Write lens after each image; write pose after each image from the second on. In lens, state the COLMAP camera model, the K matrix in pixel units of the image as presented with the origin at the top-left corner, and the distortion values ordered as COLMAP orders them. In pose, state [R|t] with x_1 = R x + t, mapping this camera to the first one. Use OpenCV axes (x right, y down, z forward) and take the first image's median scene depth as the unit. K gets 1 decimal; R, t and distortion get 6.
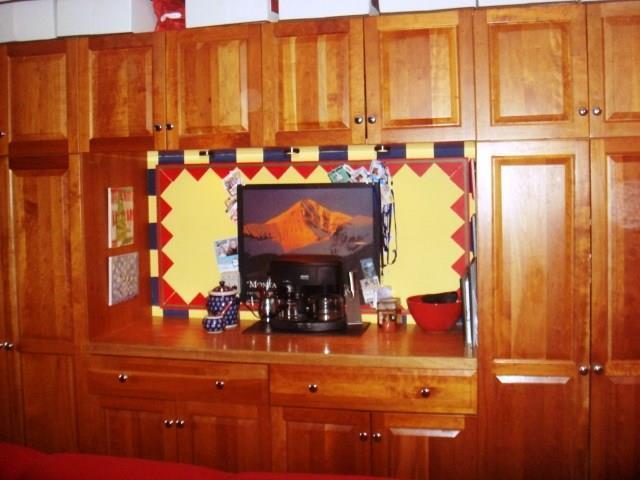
lens RADIAL K [[730.5, 0, 320.7], [0, 730.5, 223.1], [0, 0, 1]] dist [-0.155208, 0.071571]
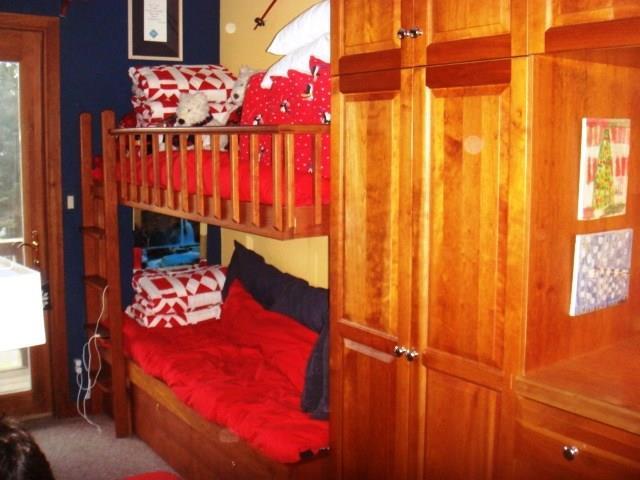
lens RADIAL K [[730.5, 0, 320.7], [0, 730.5, 223.1], [0, 0, 1]] dist [-0.155208, 0.071571]
pose [[0.752855, 0.086611, -0.652463, -0.070892], [-0.041799, 0.995595, 0.083930, -0.003889], [0.656858, -0.035915, 0.753159, 0.435274]]
